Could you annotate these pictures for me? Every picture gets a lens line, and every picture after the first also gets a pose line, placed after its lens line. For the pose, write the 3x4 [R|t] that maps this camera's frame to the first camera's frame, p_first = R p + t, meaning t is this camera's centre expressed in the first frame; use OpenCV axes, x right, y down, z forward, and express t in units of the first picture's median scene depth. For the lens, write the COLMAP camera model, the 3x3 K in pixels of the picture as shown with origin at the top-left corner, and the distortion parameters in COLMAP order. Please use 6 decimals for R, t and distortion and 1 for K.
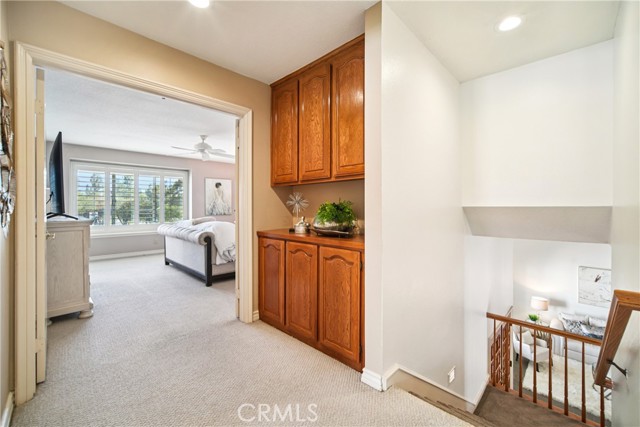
lens RADIAL K [[262.2, 0, 324.6], [0, 262.2, 209.2], [0, 0, 1]] dist [-0.014646, 0.004563]
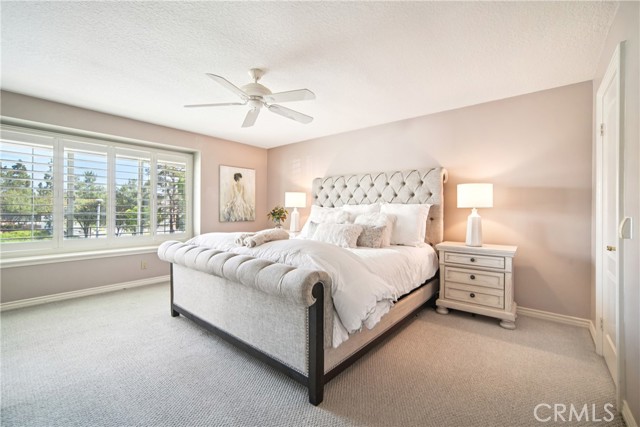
lens RADIAL K [[262.2, 0, 320.7], [0, 262.2, 213.2], [0, 0, 1]] dist [-0.014646, 0.004563]
pose [[0.996662, 0.006208, 0.081406, -0.336973], [-0.006467, 0.999975, 0.002924, -0.002544], [-0.081386, -0.003441, 0.996677, 0.423530]]
